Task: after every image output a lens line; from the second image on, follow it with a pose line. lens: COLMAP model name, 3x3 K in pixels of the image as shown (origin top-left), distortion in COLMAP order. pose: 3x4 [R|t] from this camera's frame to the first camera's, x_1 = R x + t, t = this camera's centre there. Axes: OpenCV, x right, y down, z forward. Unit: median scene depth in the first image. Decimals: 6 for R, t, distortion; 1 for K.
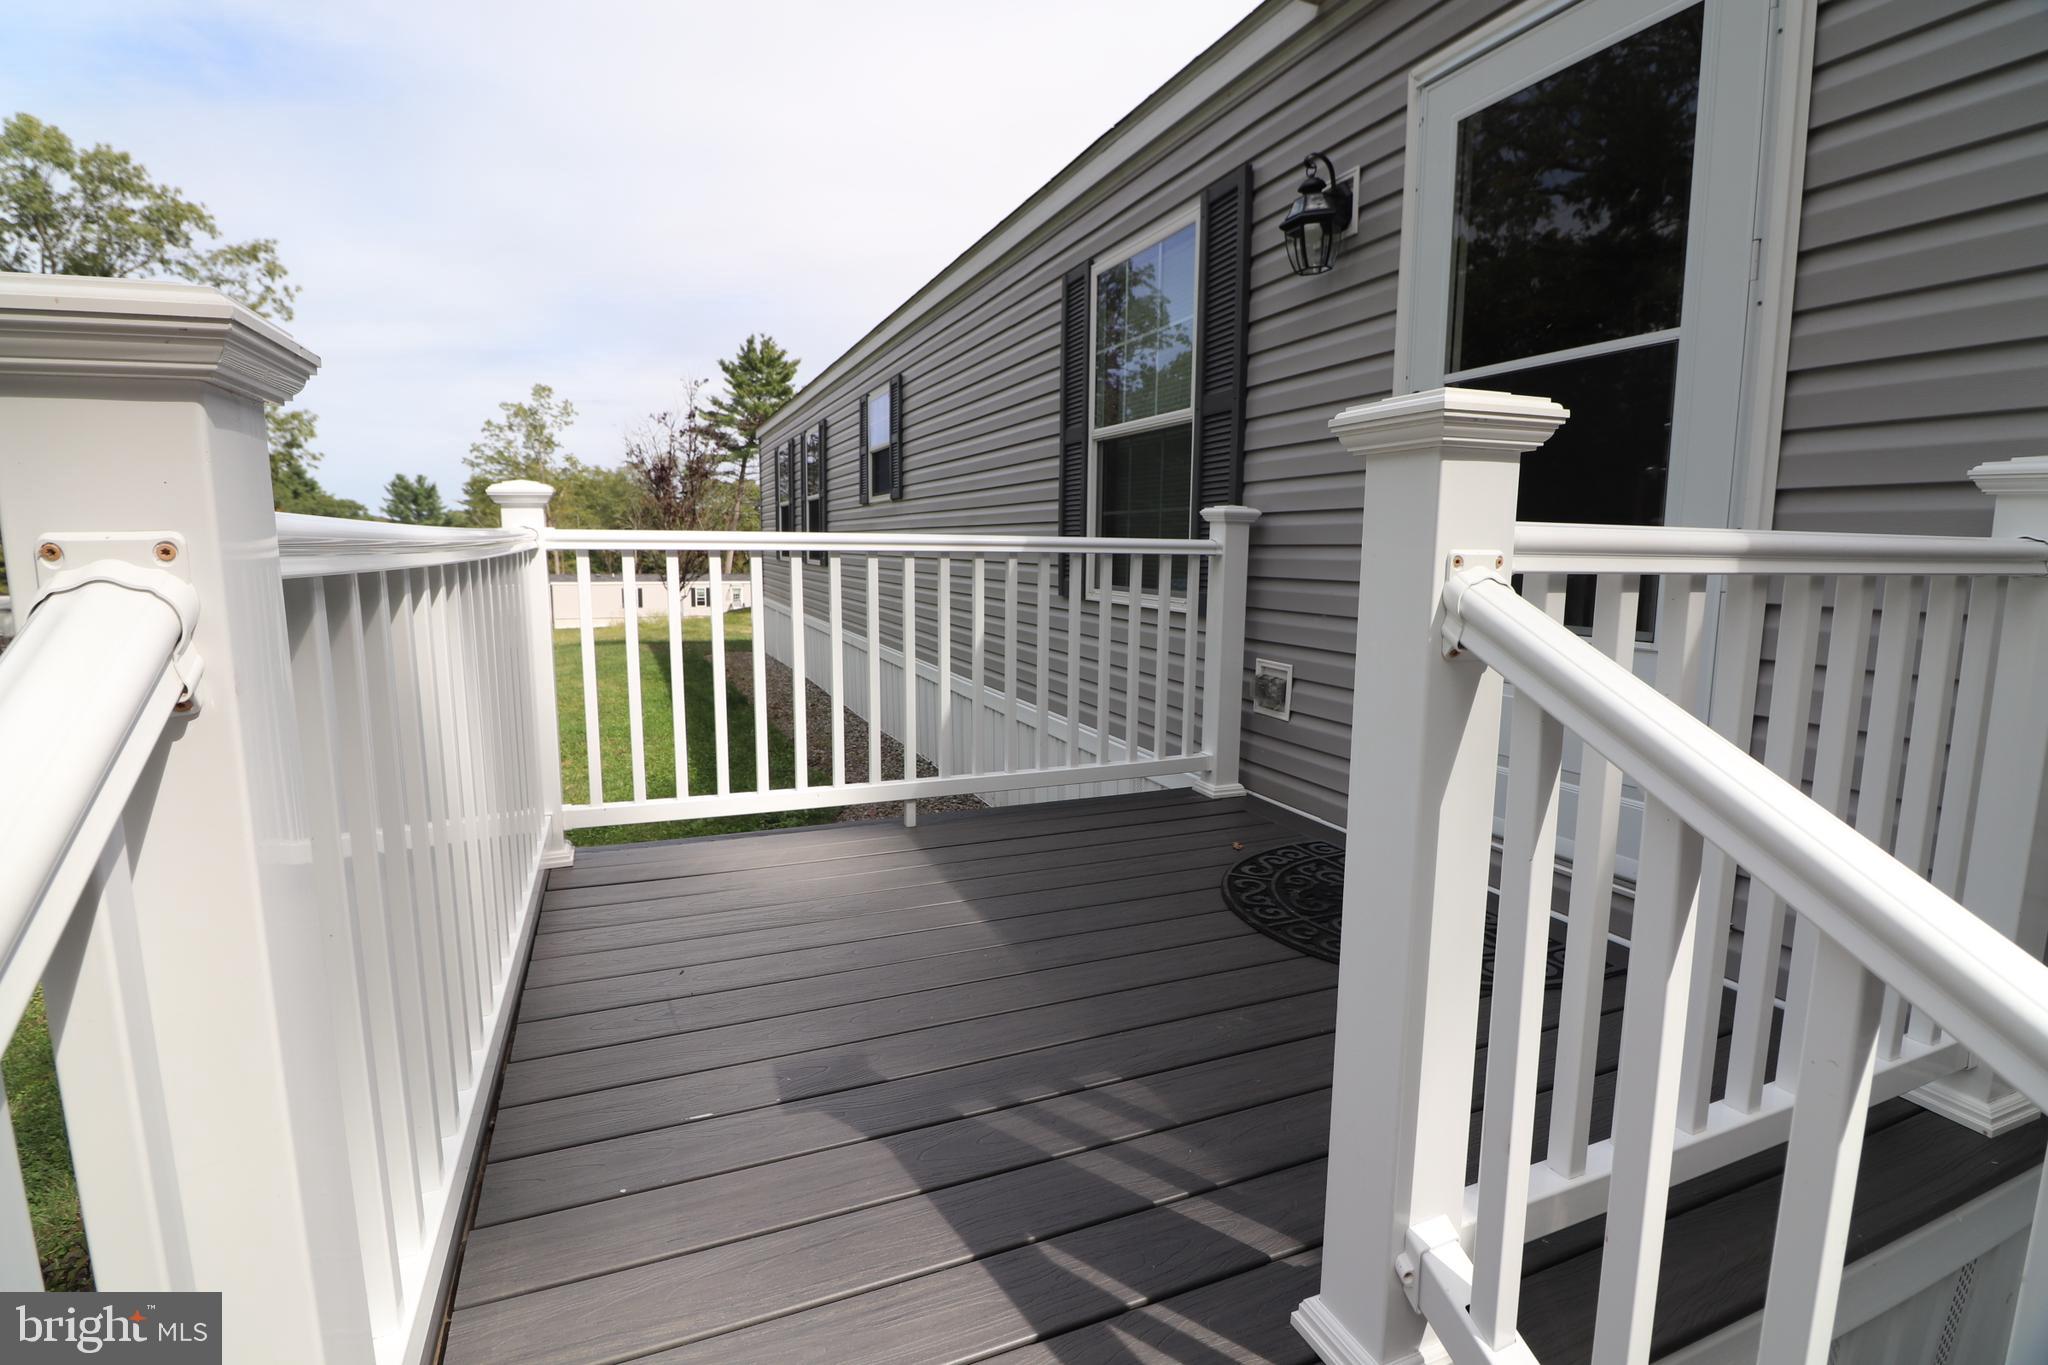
lens RADIAL K [[946.9, 0, 1030.0], [0, 946.9, 672.2], [0, 0, 1]] dist [-0.005514, -0.008356]
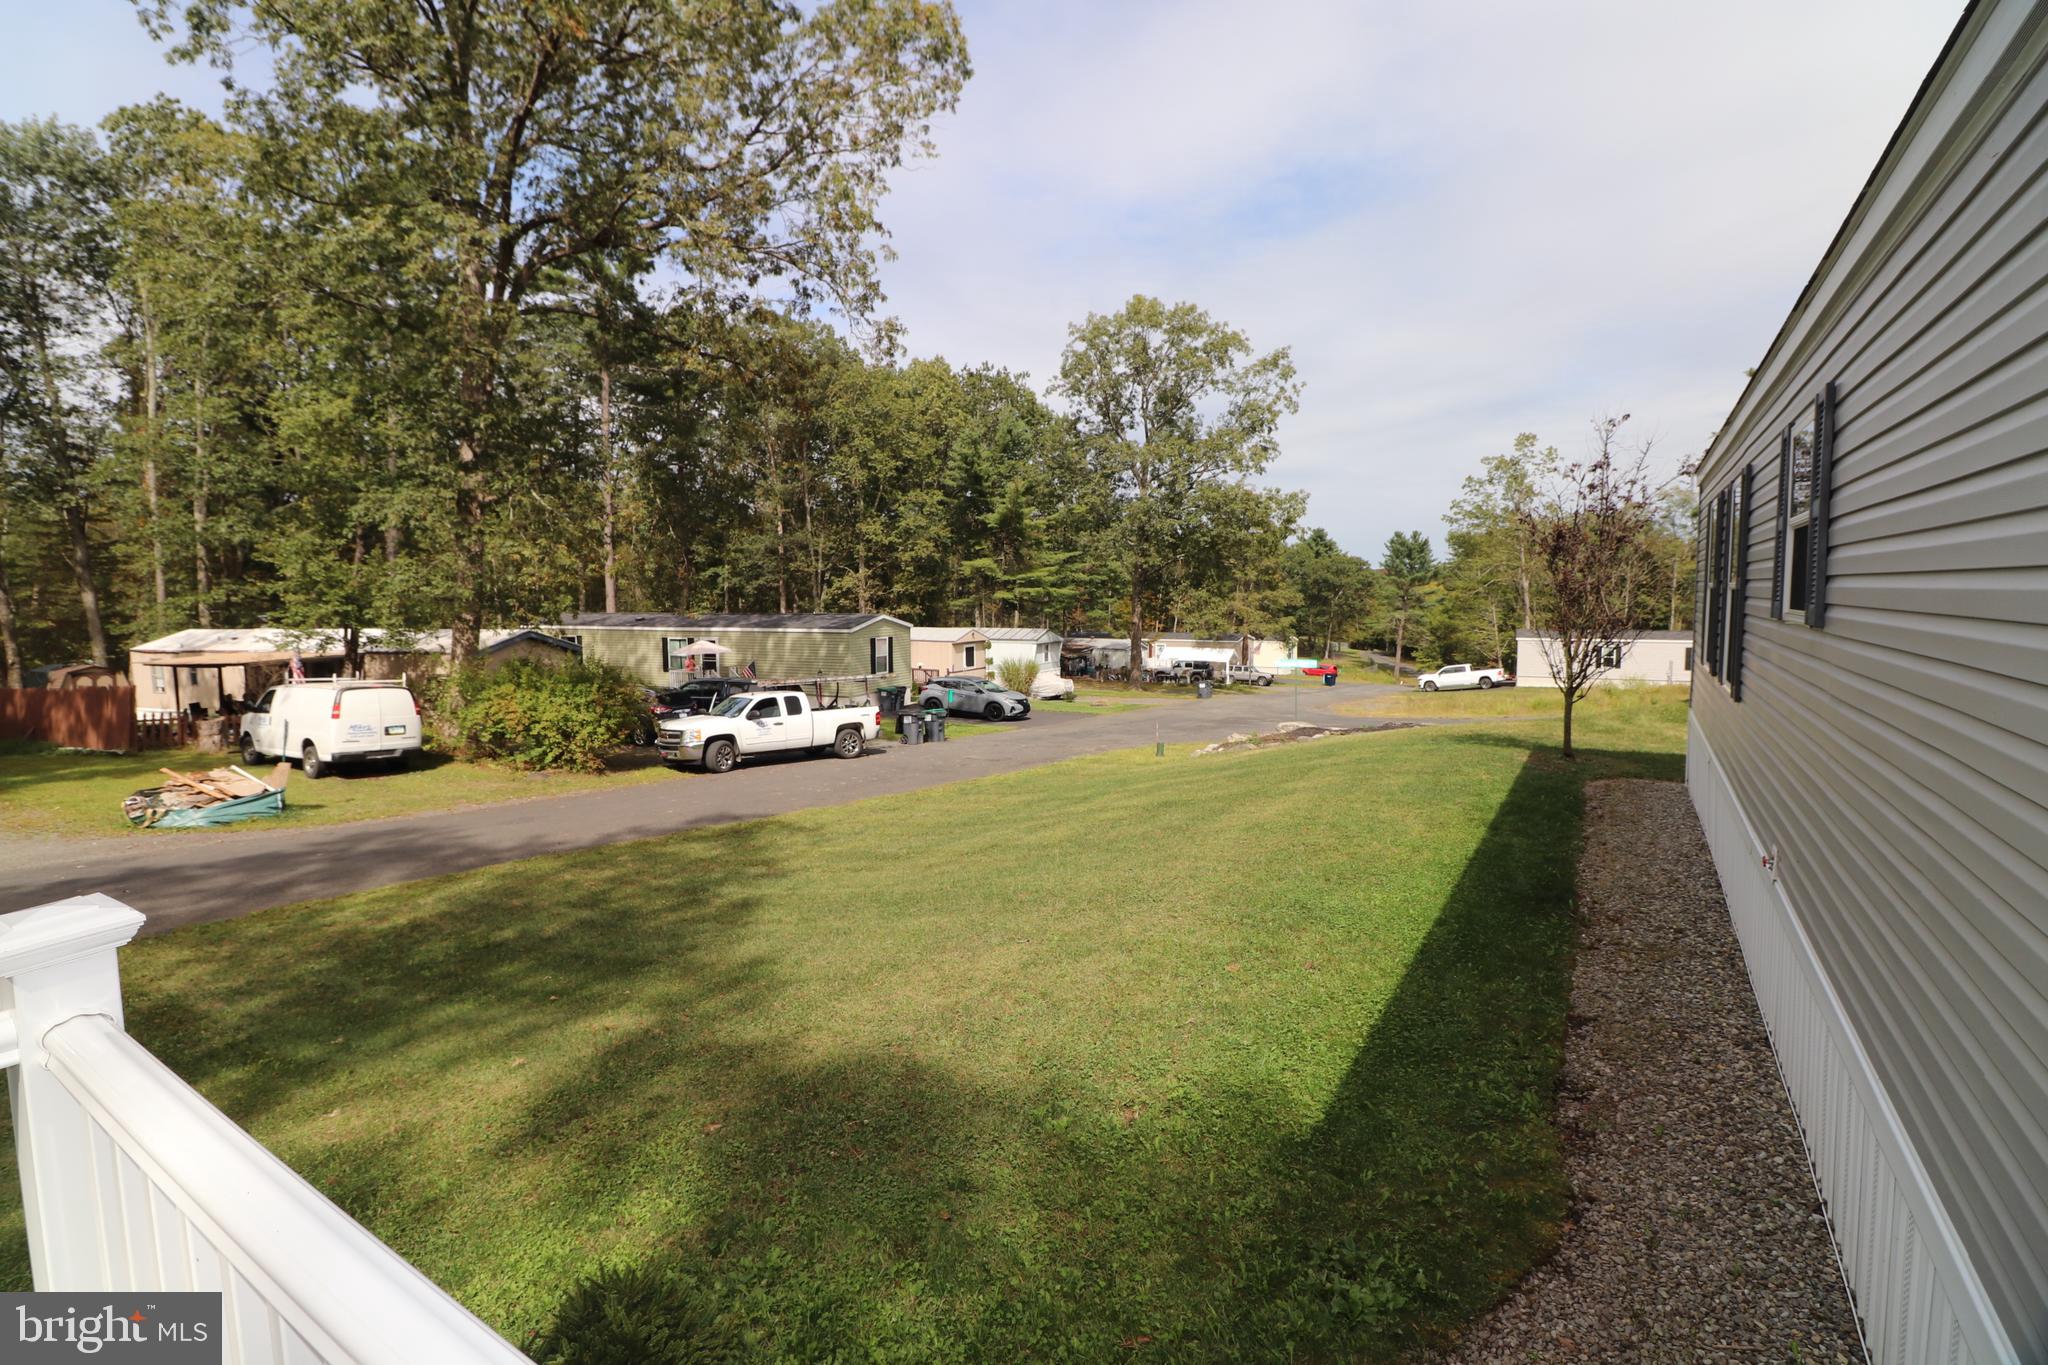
lens RADIAL K [[946.9, 0, 1038.4], [0, 946.9, 670.4], [0, 0, 1]] dist [-0.005514, -0.008356]
pose [[0.571894, 0.056091, -0.818407, 0.004838], [-0.094668, 0.995507, 0.002076, -0.016772], [0.814846, 0.076290, 0.574635, 0.051838]]
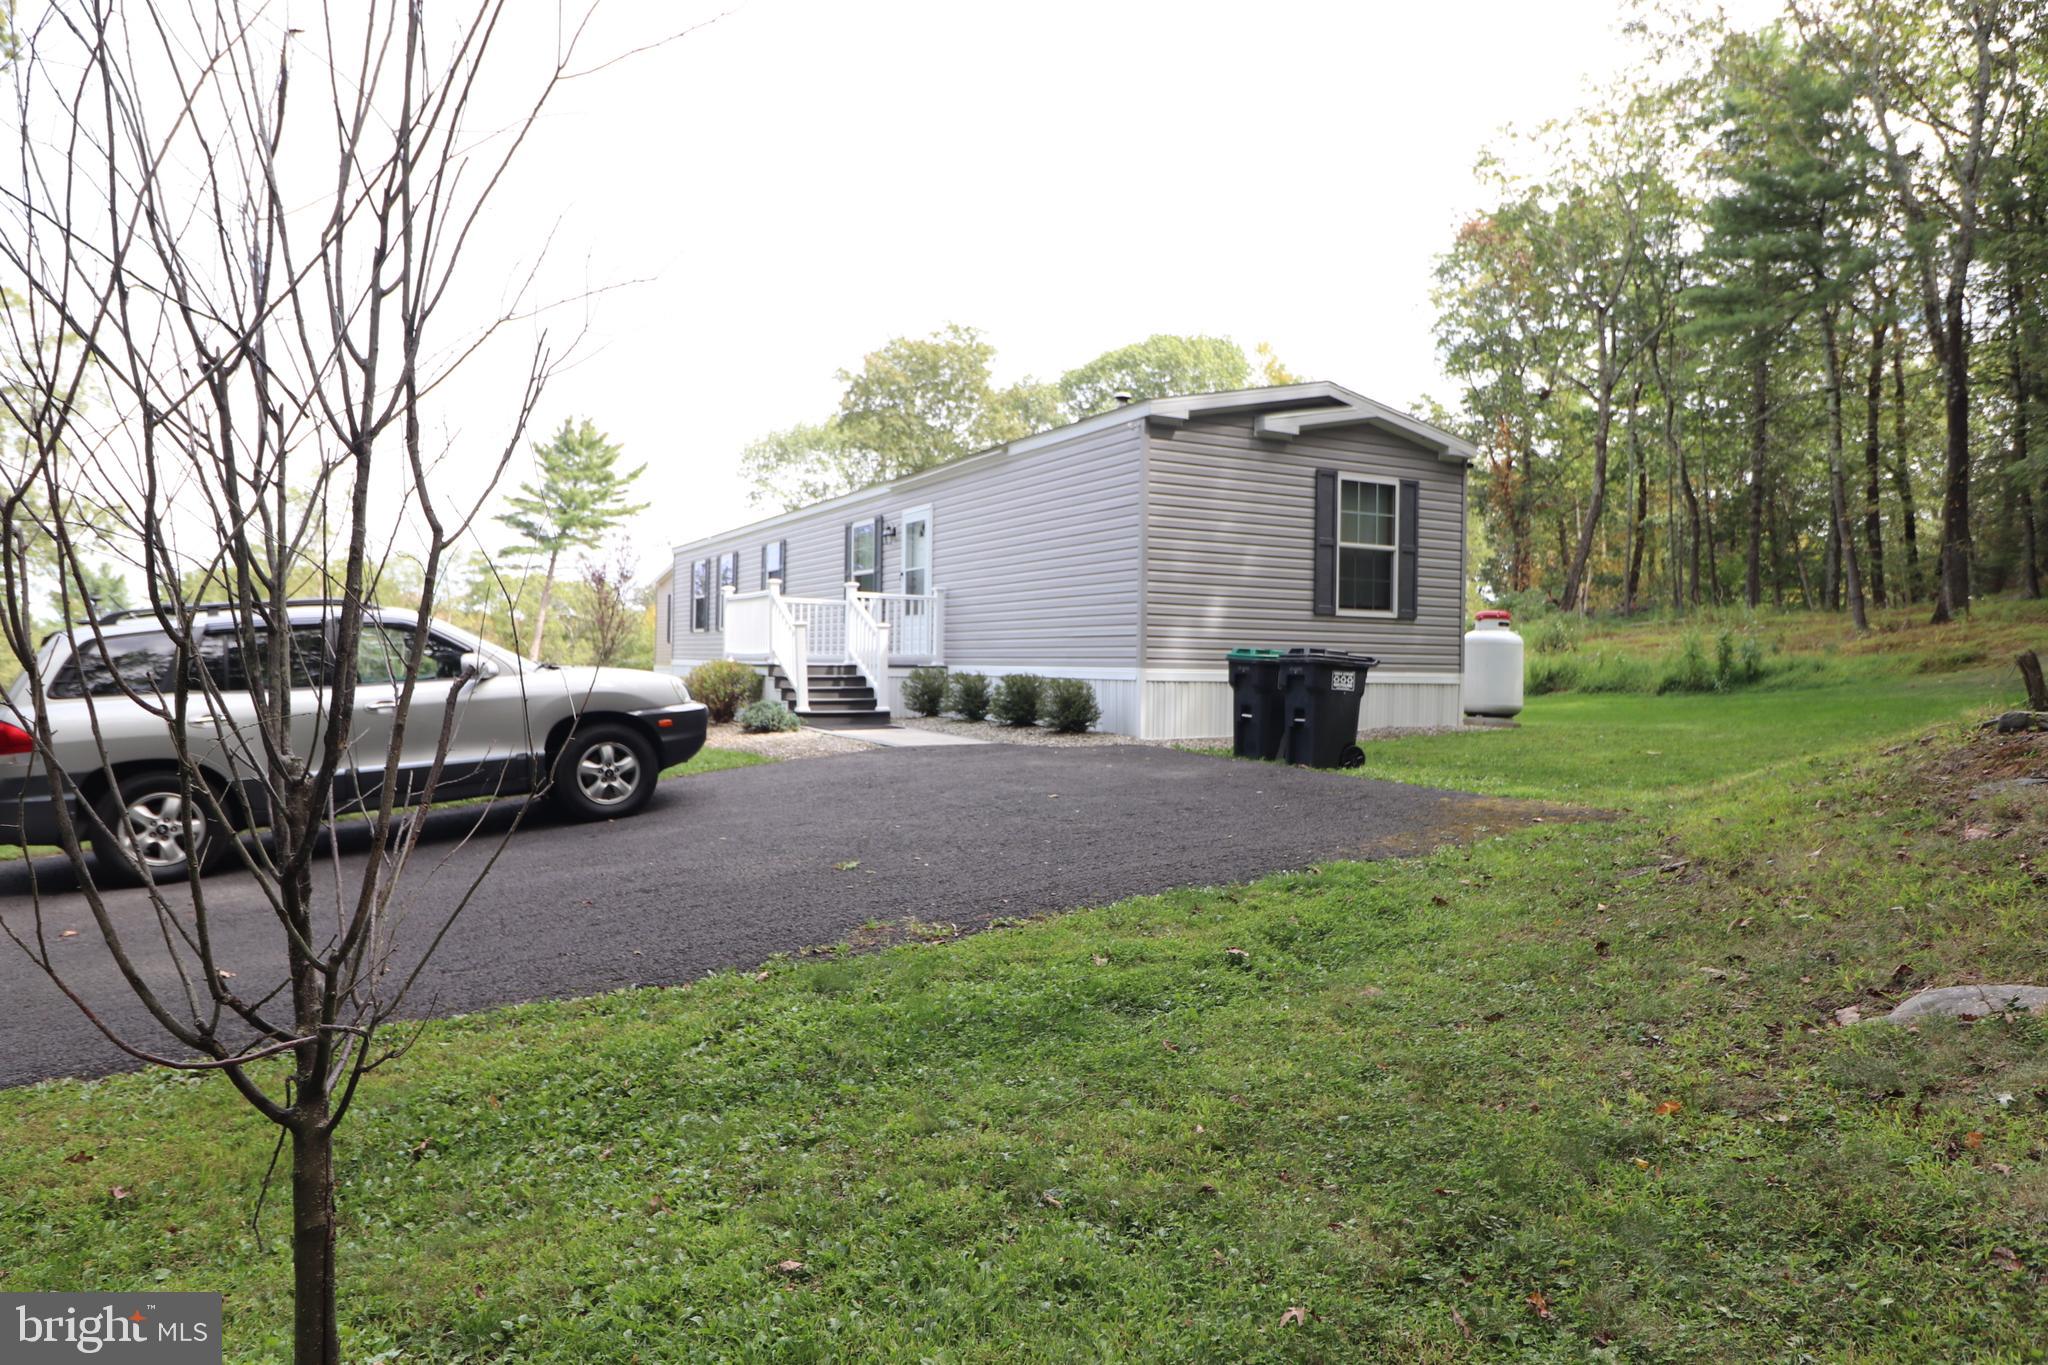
lens RADIAL K [[1203.4, 0, 1020.1], [0, 1203.4, 674.1], [0, 0, 1]] dist [-0.003124, -0.000189]
pose [[0.994327, 0.006178, 0.106190, 0.010108], [0.006749, 0.992636, -0.120944, 0.030353], [-0.106155, 0.120974, 0.986963, -0.157811]]
